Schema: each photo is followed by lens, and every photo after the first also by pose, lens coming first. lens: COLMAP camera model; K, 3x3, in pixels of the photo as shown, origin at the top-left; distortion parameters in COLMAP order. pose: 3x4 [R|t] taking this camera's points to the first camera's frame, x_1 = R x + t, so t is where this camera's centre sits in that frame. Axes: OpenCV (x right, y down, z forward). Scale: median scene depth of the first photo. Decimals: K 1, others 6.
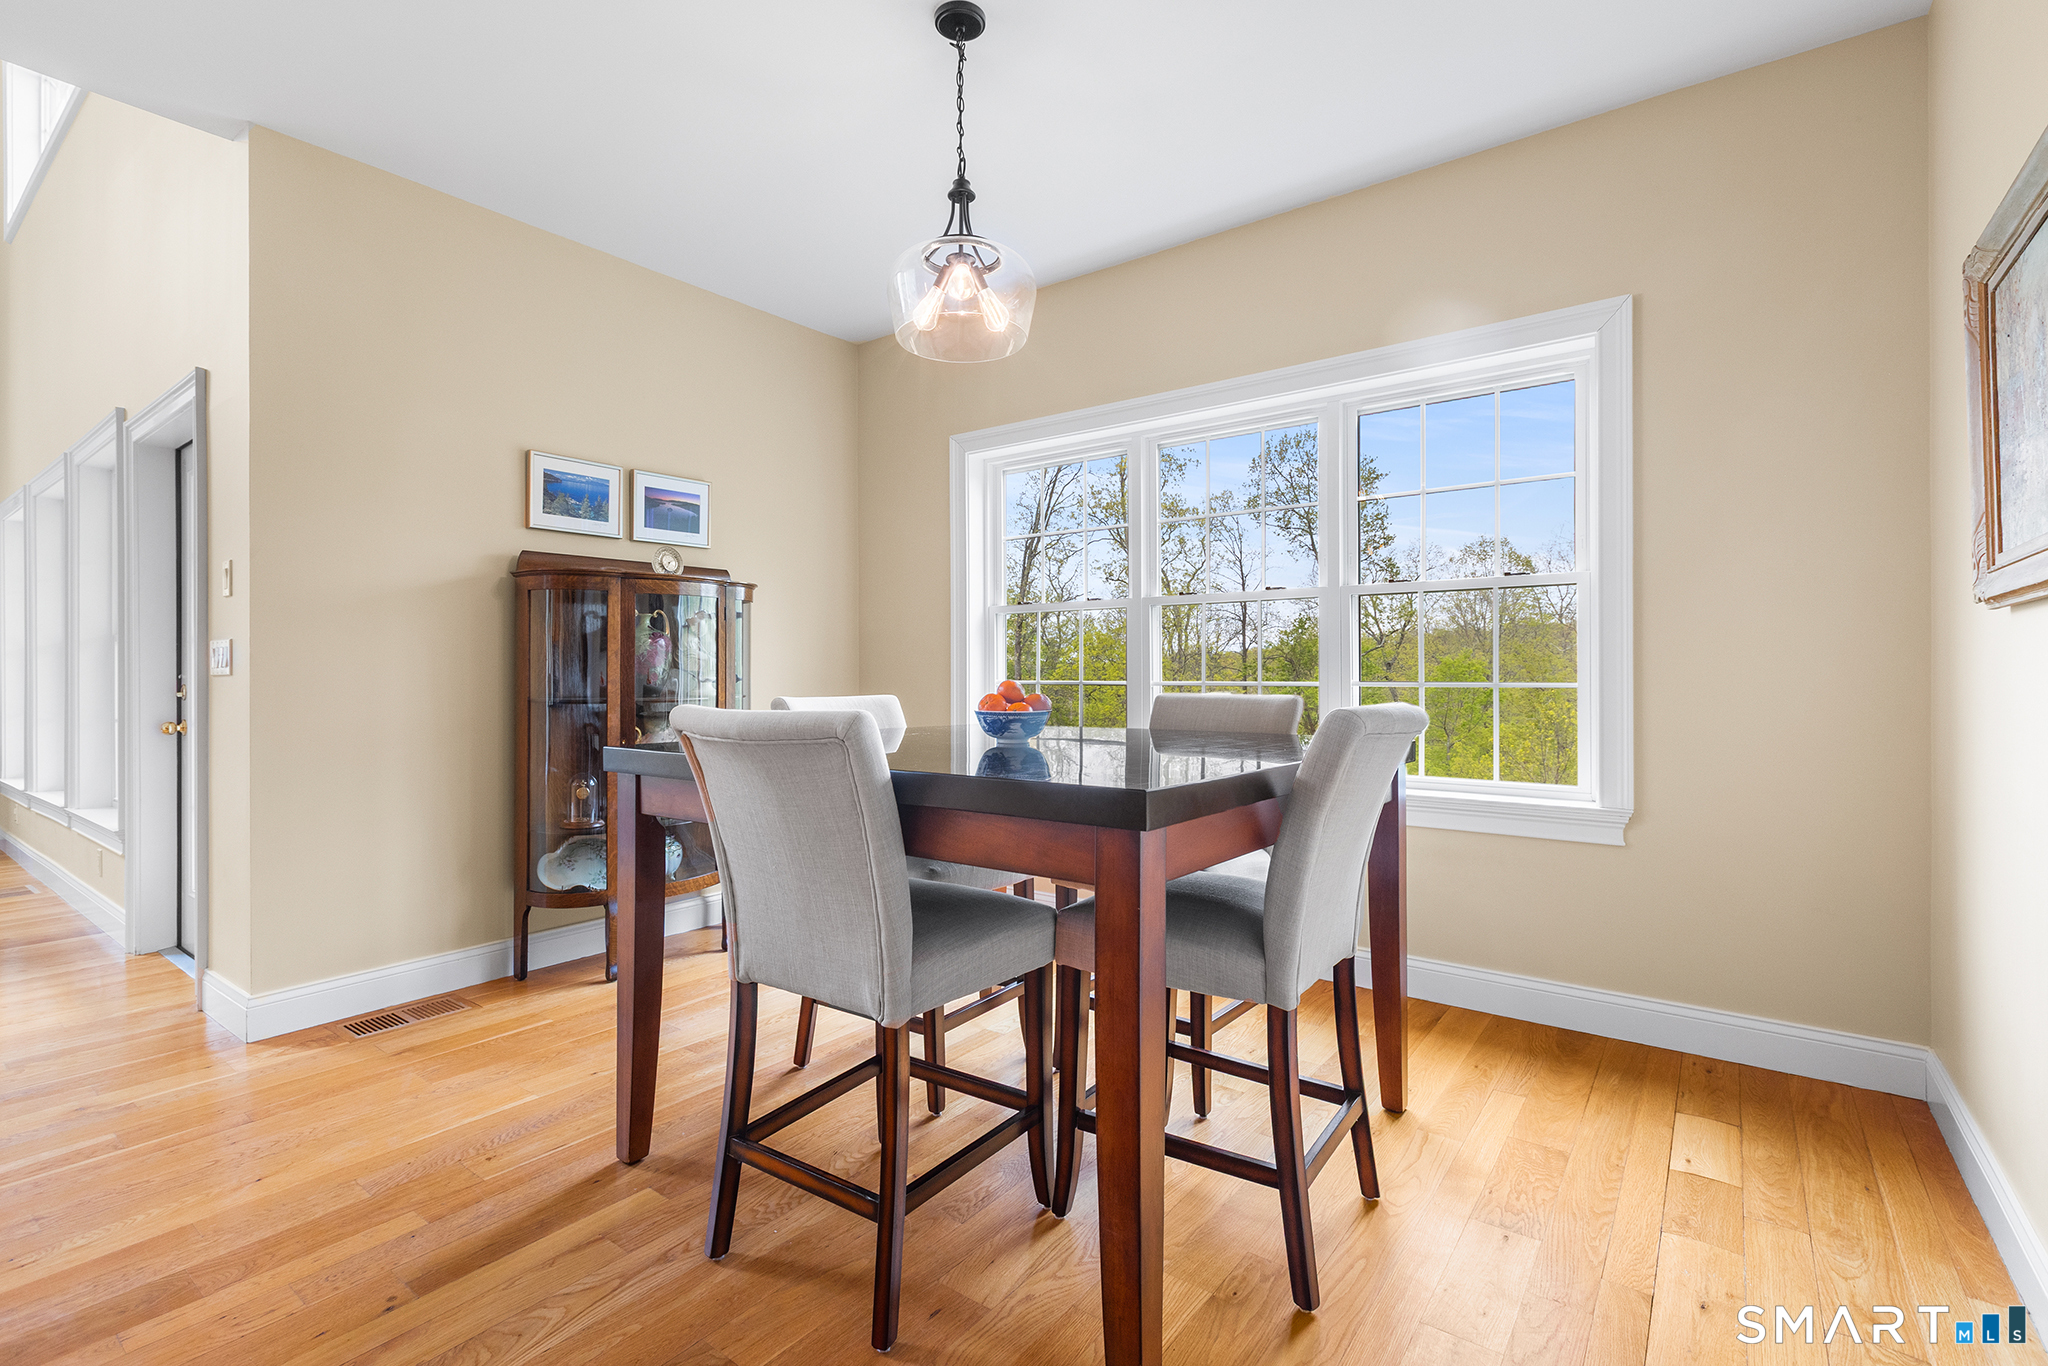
lens RADIAL K [[948.2, 0, 1011.2], [0, 948.2, 672.5], [0, 0, 1]] dist [0.000403, -0.000056]
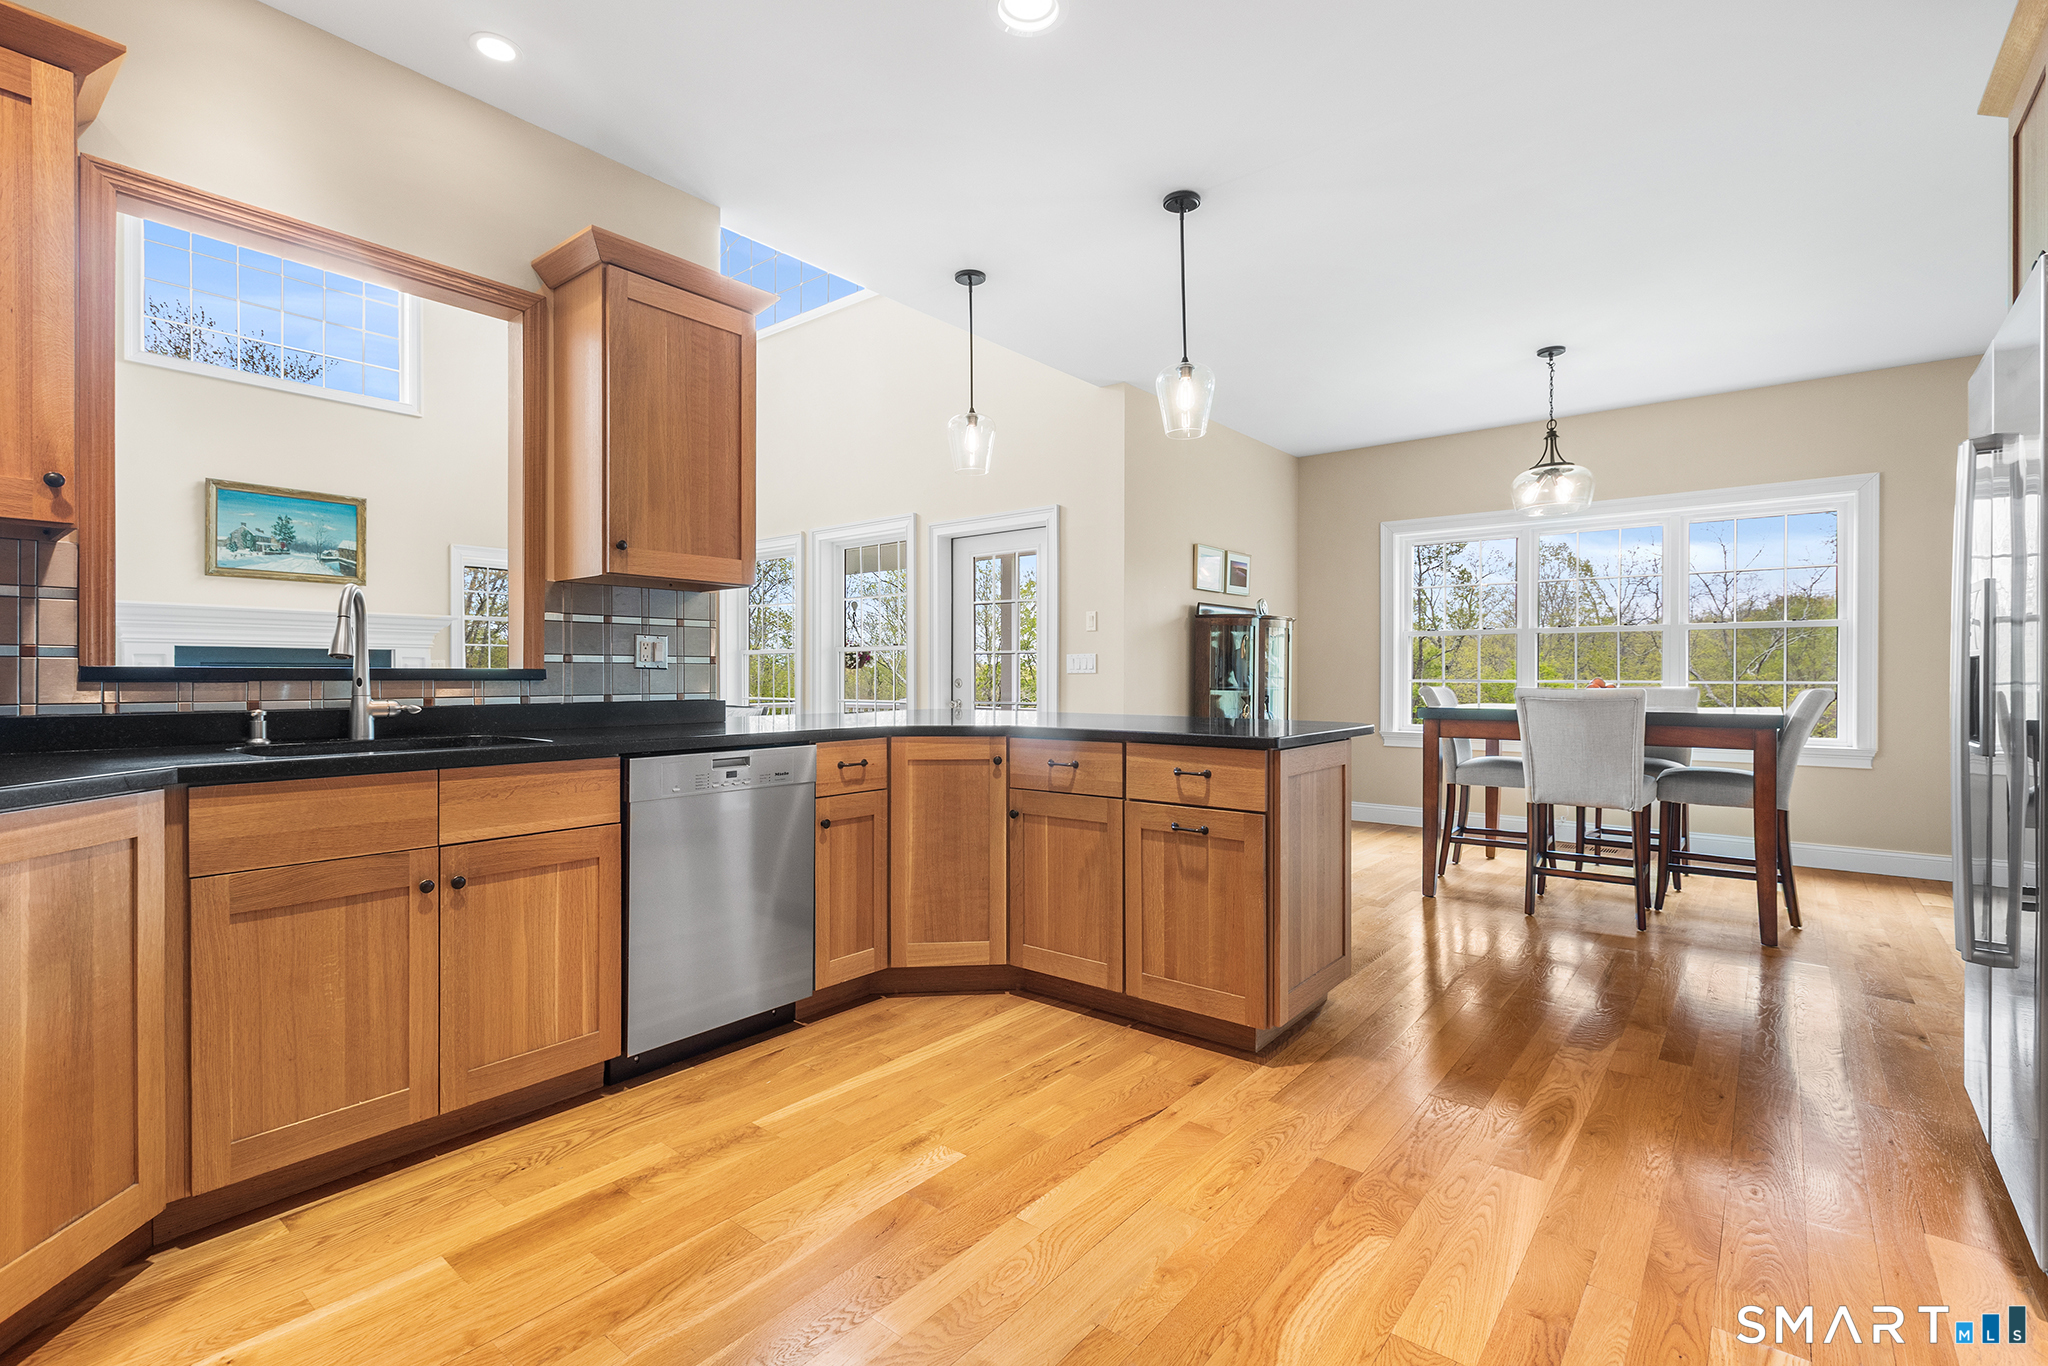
lens RADIAL K [[928.7, 0, 1024.0], [0, 928.7, 683.0], [0, 0, 1]] dist [-0.001028, -0.000130]
pose [[0.999387, 0.004649, -0.034704, -0.915315], [-0.004289, 0.999936, 0.010428, 0.003205], [0.034750, -0.010272, 0.999343, -0.842048]]
